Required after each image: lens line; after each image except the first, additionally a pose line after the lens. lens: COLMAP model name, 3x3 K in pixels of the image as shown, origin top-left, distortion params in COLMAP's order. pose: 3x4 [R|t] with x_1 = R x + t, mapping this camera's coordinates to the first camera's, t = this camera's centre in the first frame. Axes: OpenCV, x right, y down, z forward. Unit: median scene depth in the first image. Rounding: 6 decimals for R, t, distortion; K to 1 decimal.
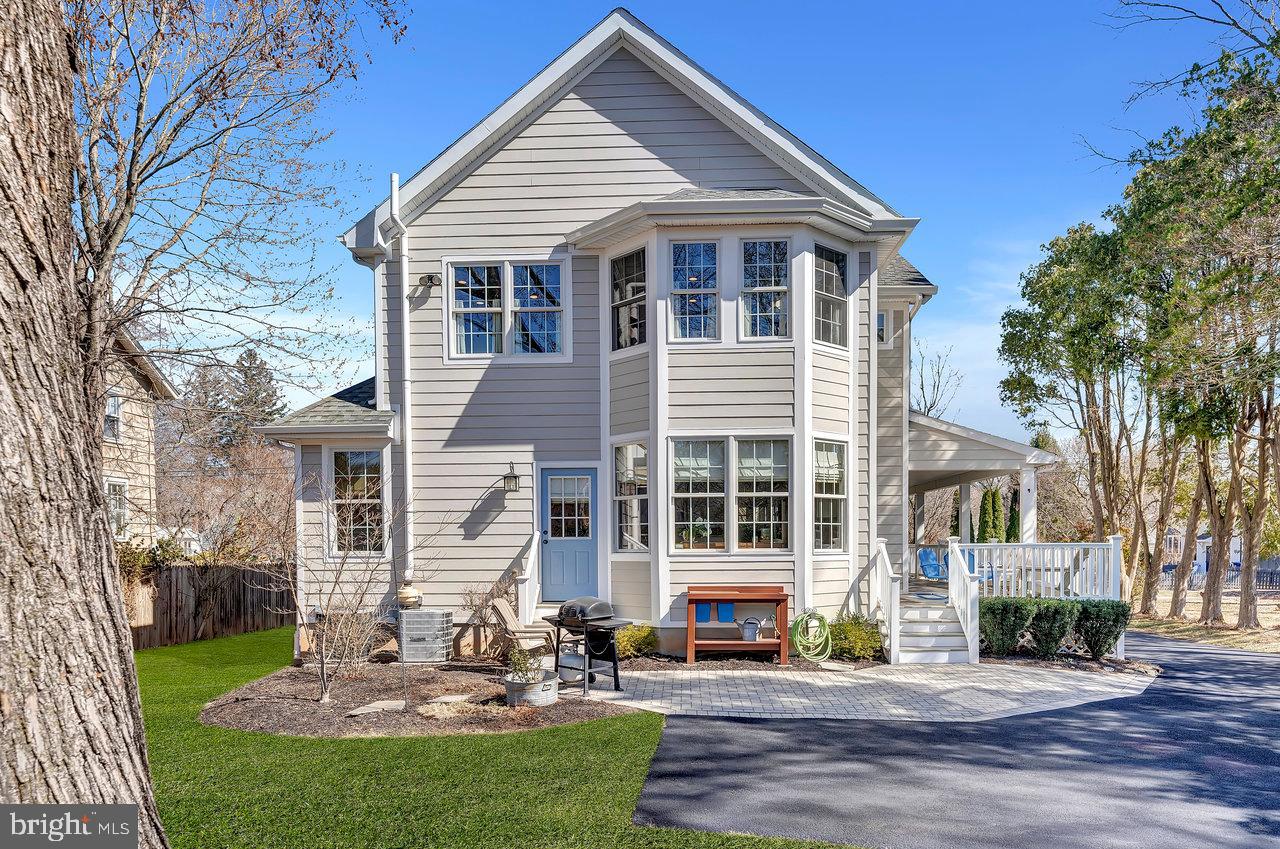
lens RADIAL K [[872.0, 0, 539.9], [0, 872.0, 574.8], [0, 0, 1]] dist [-0.001135, 0.000090]
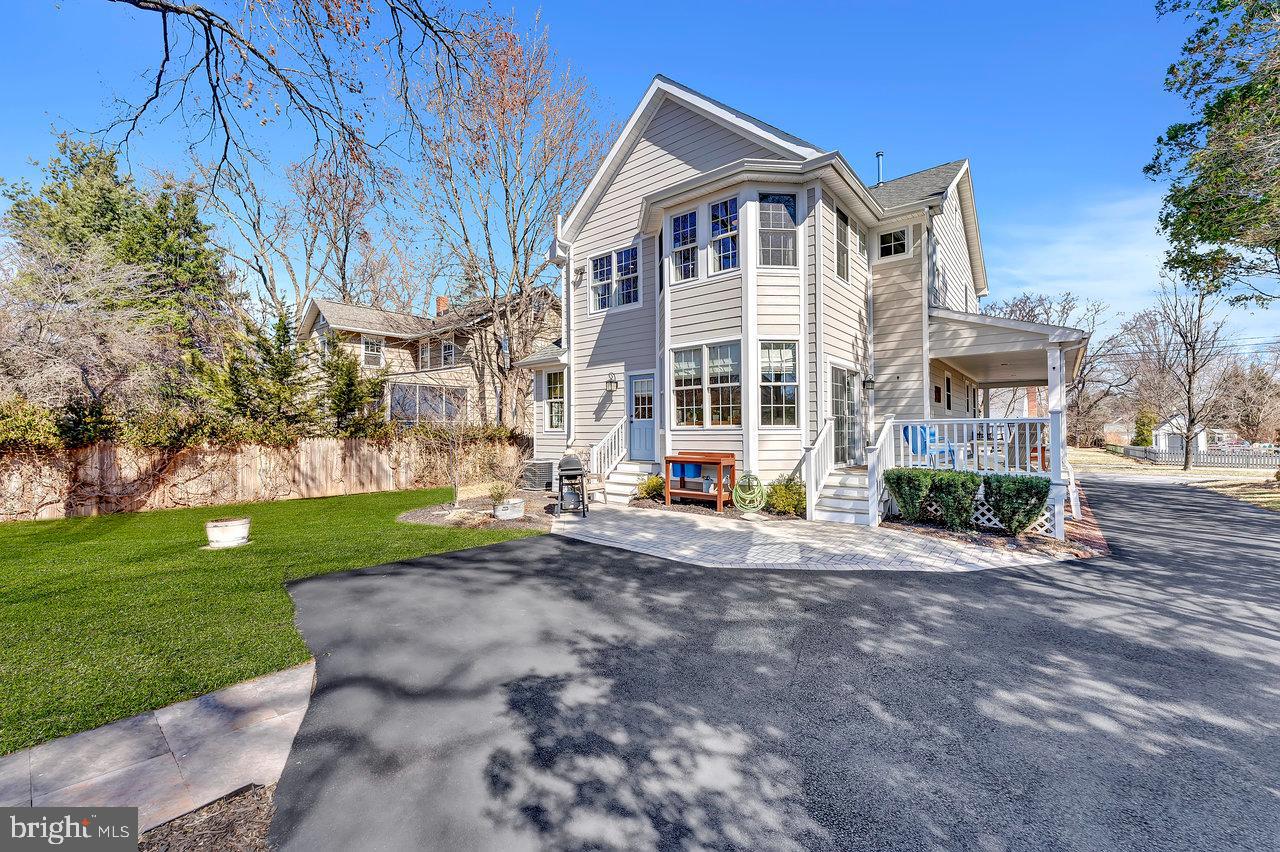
lens RADIAL K [[517.0, 0, 631.0], [0, 517.0, 425.1], [0, 0, 1]] dist [-0.000017, 0.000061]
pose [[0.818349, -0.004879, -0.574701, 0.588269], [-0.020545, 0.999076, -0.037738, 0.003131], [0.574355, 0.042690, 0.817493, 0.258493]]
